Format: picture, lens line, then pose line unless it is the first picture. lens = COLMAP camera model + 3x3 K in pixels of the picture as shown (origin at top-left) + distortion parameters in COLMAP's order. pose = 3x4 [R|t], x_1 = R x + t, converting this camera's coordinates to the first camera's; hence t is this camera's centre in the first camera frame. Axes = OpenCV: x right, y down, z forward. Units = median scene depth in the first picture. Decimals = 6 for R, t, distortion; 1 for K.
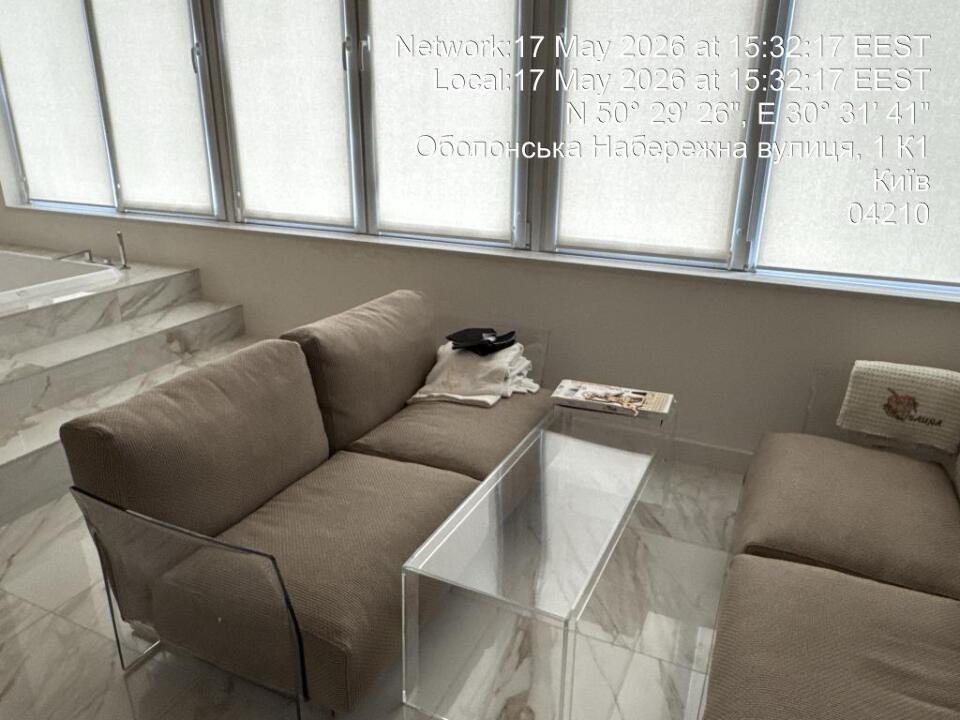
lens RADIAL K [[672.9, 0, 481.2], [0, 672.9, 362.7], [0, 0, 1]] dist [-0.005627, 0.000958]
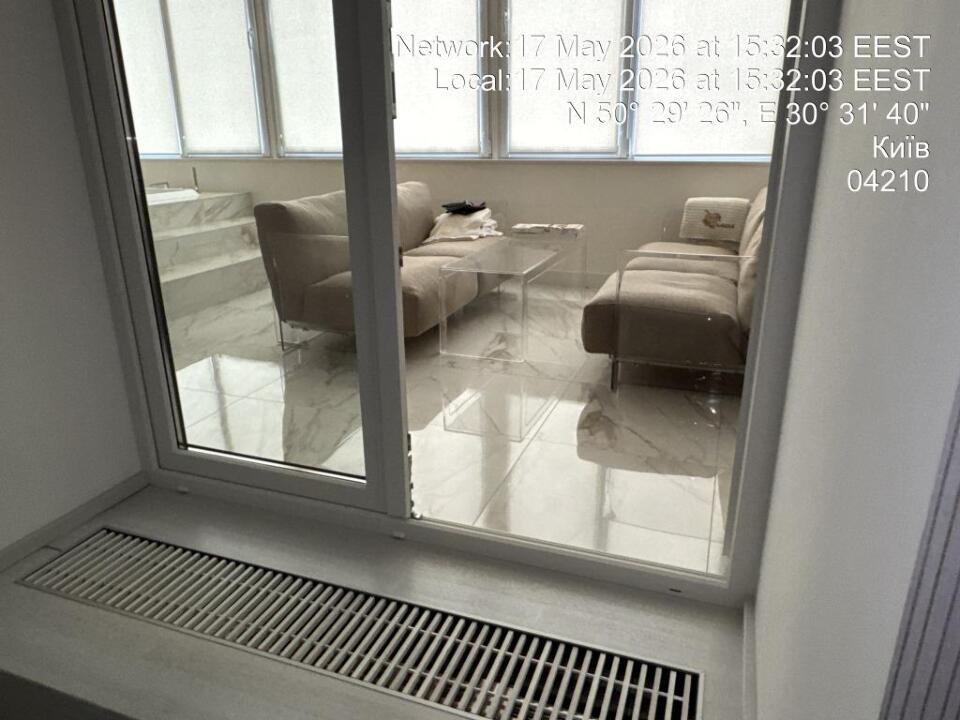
lens RADIAL K [[672.9, 0, 481.2], [0, 672.9, 362.7], [0, 0, 1]] dist [-0.005627, 0.000958]
pose [[0.996926, -0.044213, 0.064684, -0.070284], [0.045497, 0.998793, -0.018521, 0.323875], [-0.063787, 0.021407, 0.997734, -0.502290]]
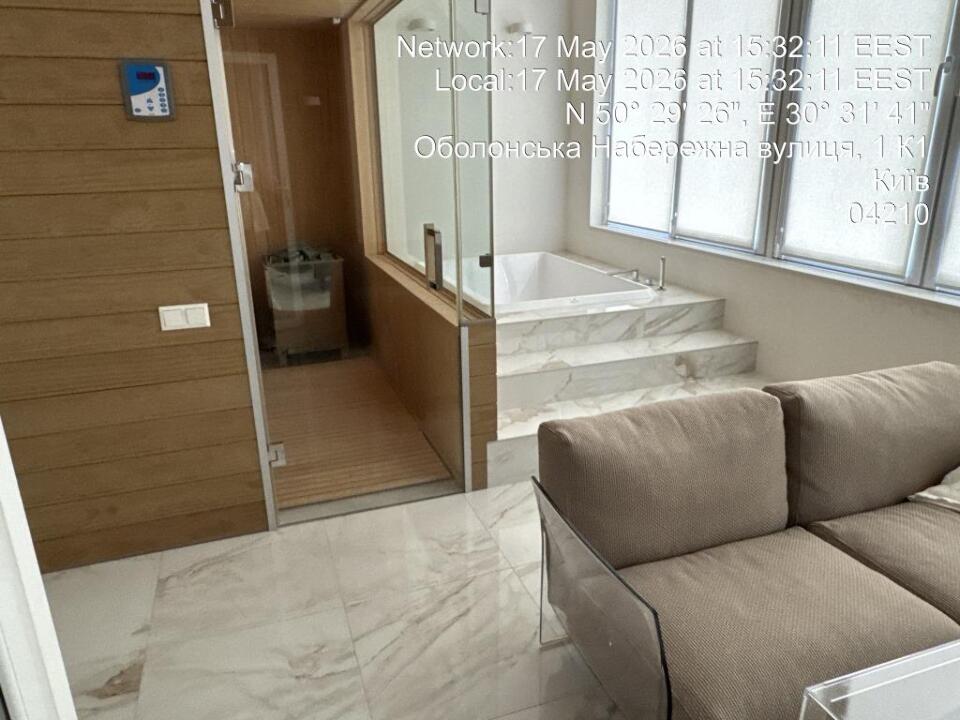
lens RADIAL K [[672.9, 0, 481.2], [0, 672.9, 362.7], [0, 0, 1]] dist [-0.005627, 0.000958]
pose [[0.697930, 0.199722, -0.687754, 0.050314], [-0.222181, 0.973327, 0.057184, -0.028756], [0.680830, 0.112895, 0.723688, 0.032018]]
